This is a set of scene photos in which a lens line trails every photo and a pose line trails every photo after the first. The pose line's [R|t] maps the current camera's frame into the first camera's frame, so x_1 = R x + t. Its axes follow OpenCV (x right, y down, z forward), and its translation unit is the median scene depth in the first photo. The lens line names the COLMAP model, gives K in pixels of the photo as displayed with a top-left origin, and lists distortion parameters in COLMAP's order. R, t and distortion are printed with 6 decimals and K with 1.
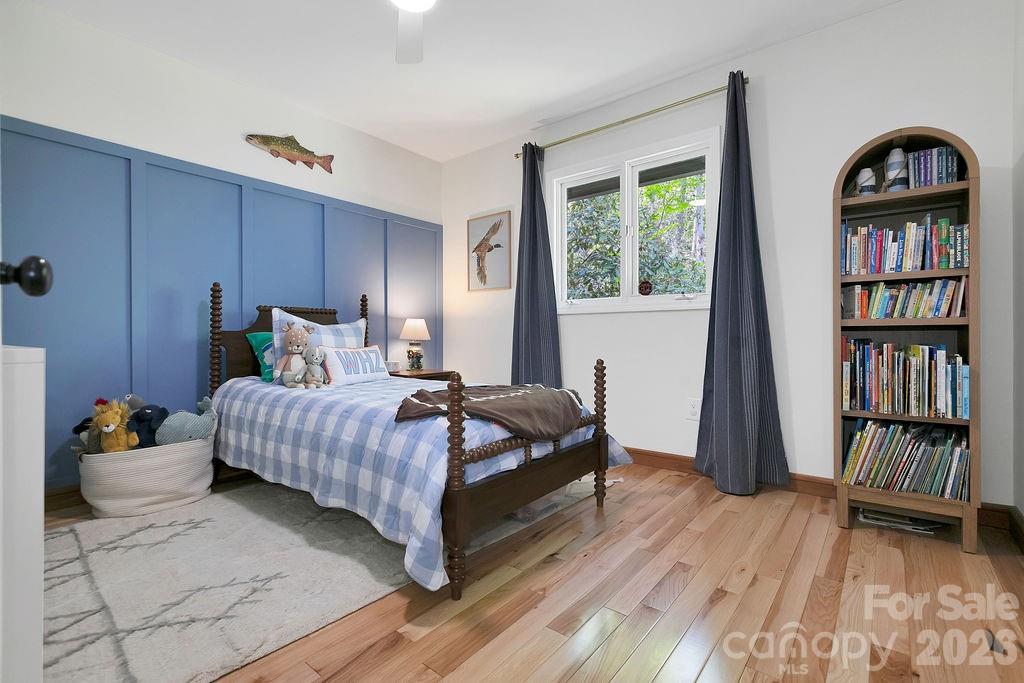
lens RADIAL K [[466.1, 0, 512.6], [0, 466.1, 339.8], [0, 0, 1]] dist [0.010775, 0.000160]
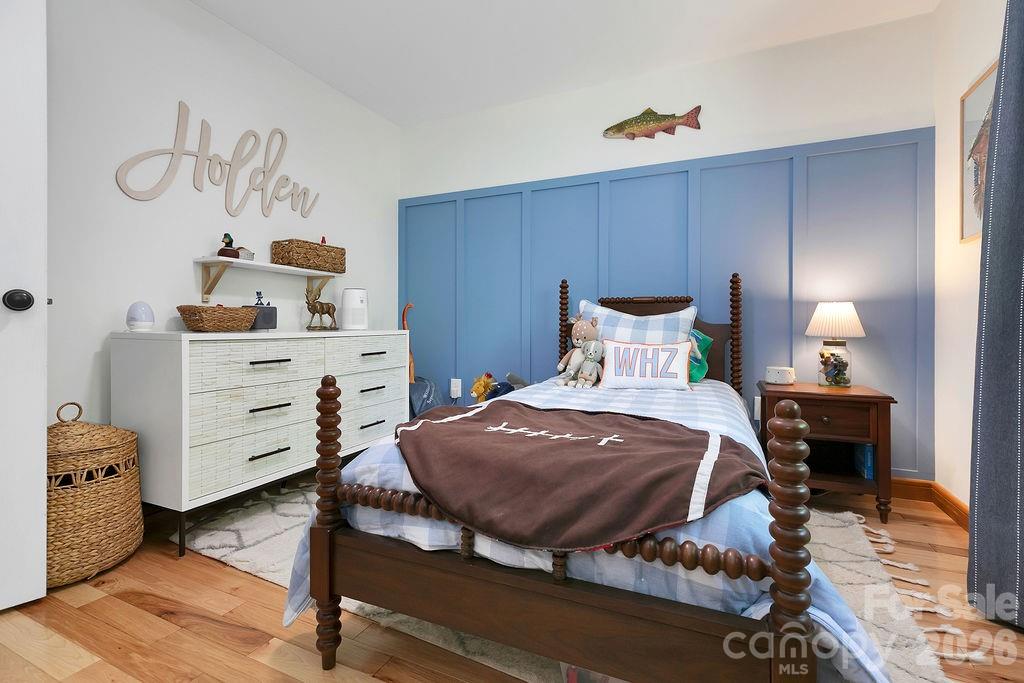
lens RADIAL K [[466.1, 0, 506.3], [0, 466.1, 322.7], [0, 0, 1]] dist [0.010775, 0.000160]
pose [[0.242477, -0.002917, -0.970153, 0.341684], [-0.012523, 0.999903, -0.006137, -0.010505], [0.970076, 0.013637, 0.242417, 0.517881]]
